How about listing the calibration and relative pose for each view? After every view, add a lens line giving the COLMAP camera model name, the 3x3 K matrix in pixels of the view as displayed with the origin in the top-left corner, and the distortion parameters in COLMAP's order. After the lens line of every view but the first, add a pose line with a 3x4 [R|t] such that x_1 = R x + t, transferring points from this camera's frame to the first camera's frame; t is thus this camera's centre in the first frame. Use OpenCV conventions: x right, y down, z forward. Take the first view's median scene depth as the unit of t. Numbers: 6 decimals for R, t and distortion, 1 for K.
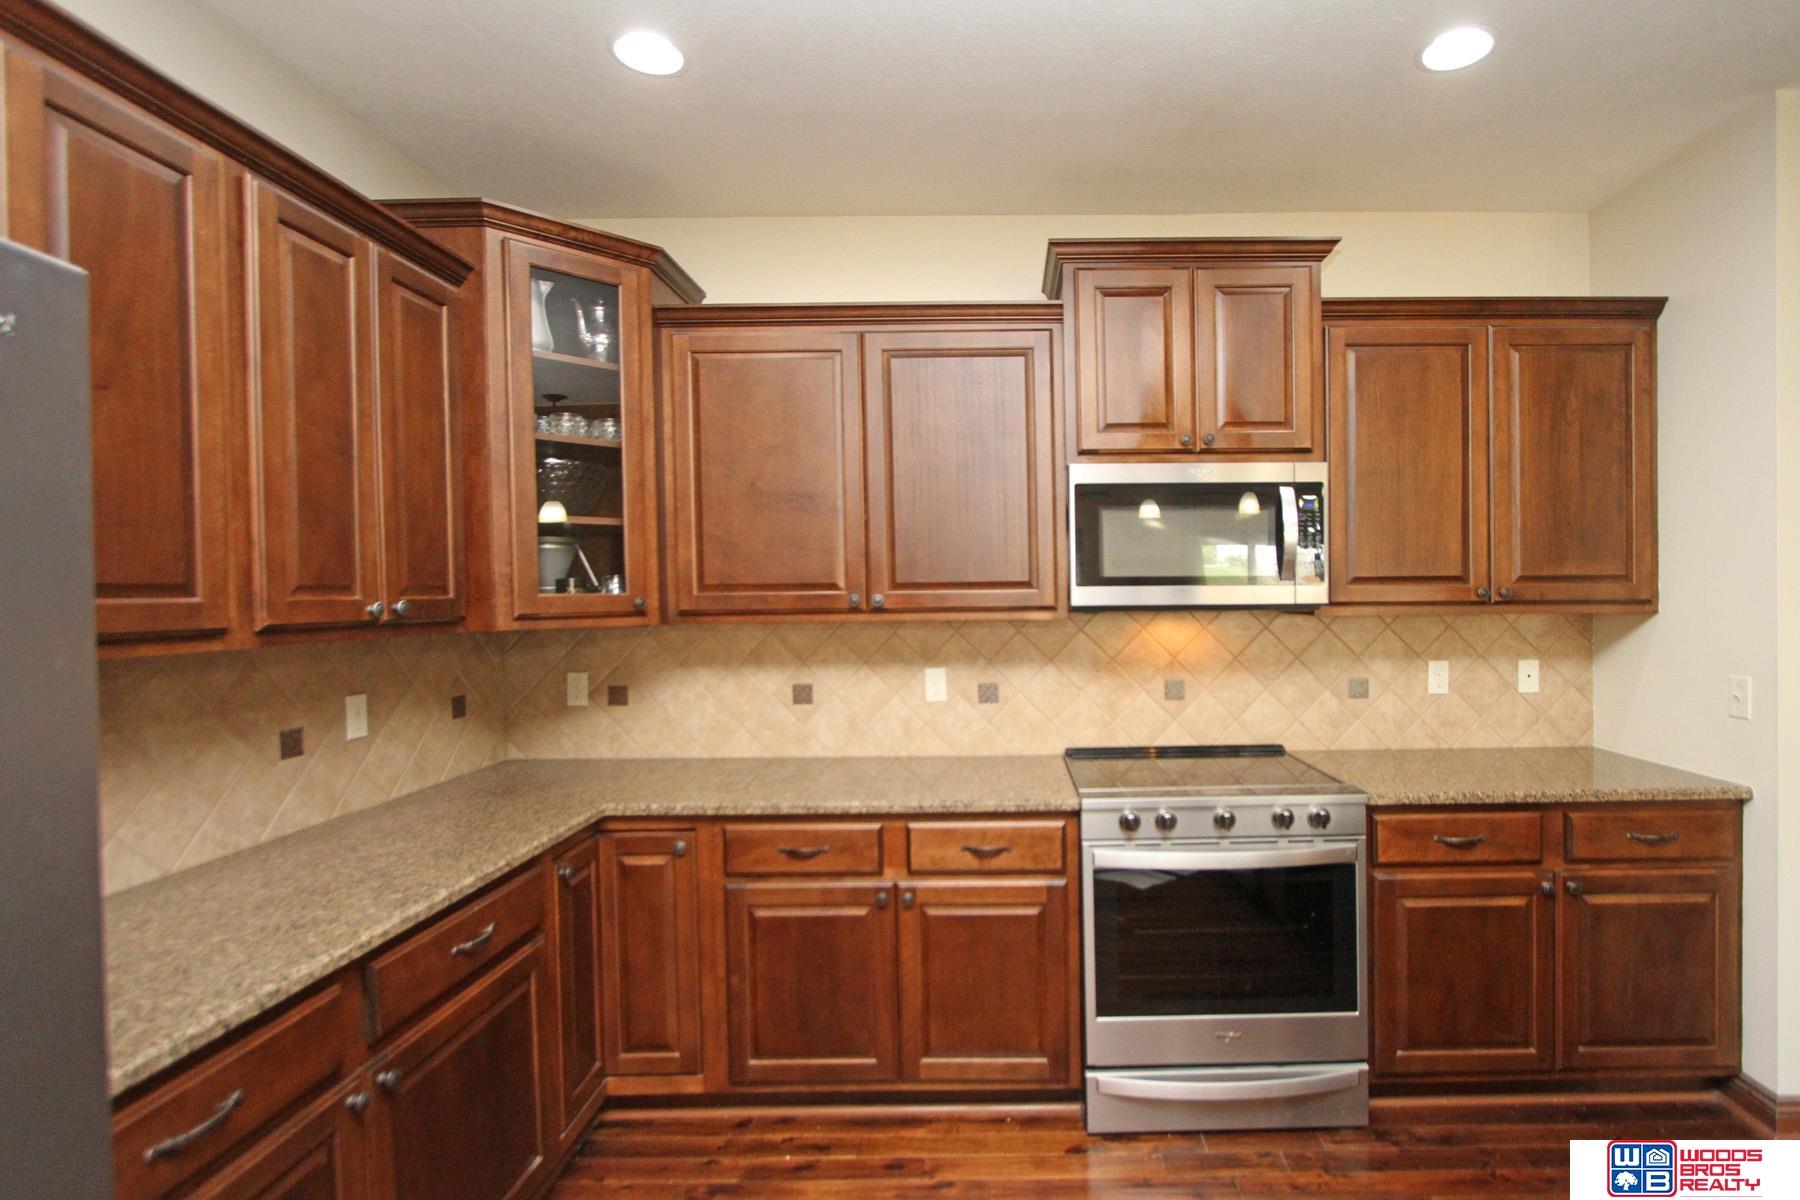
lens RADIAL K [[790.6, 0, 994.1], [0, 790.6, 597.9], [0, 0, 1]] dist [-0.010569, 0.000191]
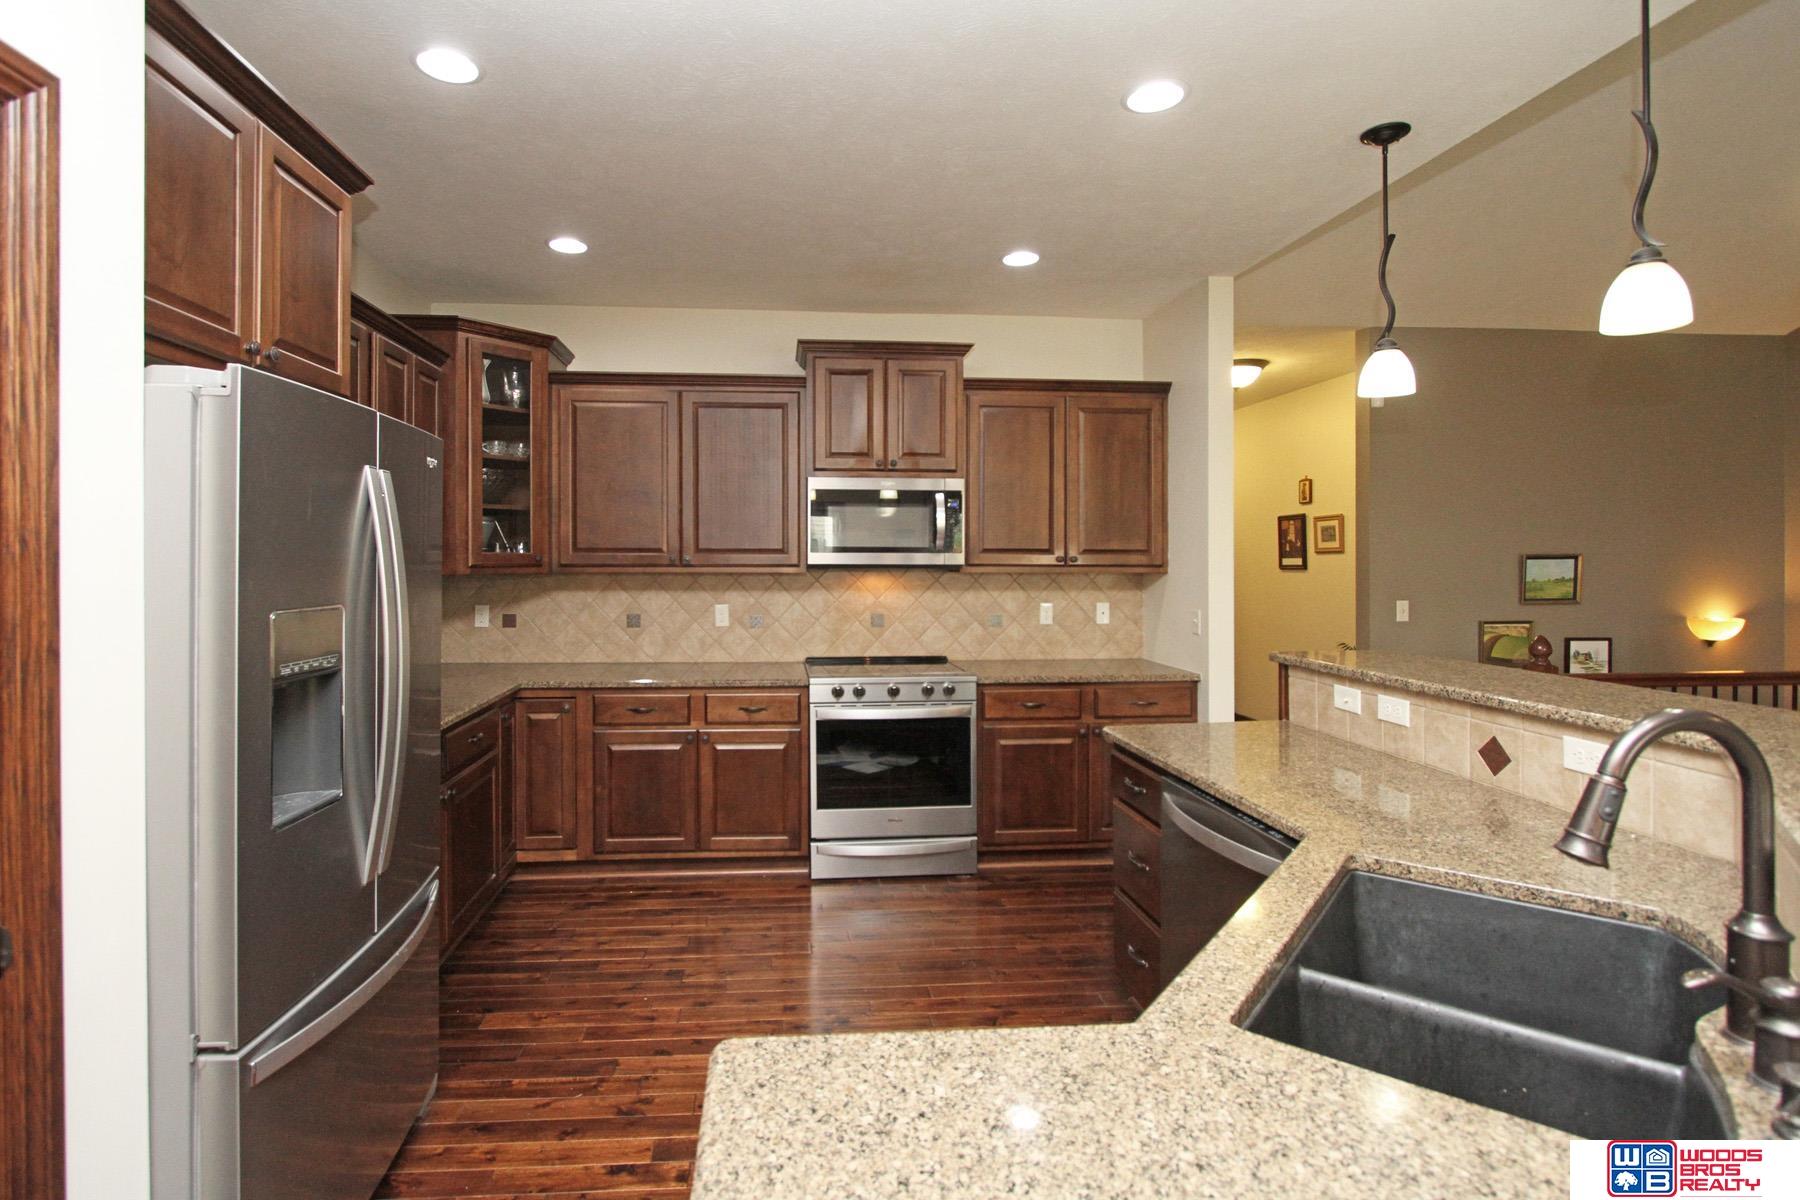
lens RADIAL K [[780.6, 0, 816.0], [0, 780.6, 545.0], [0, 0, 1]] dist [-0.016096, 0.000006]
pose [[0.998193, 0.014590, 0.058286, 0.021187], [-0.013333, 0.999671, -0.021901, 0.006235], [-0.058586, 0.021085, 0.998060, -0.643460]]
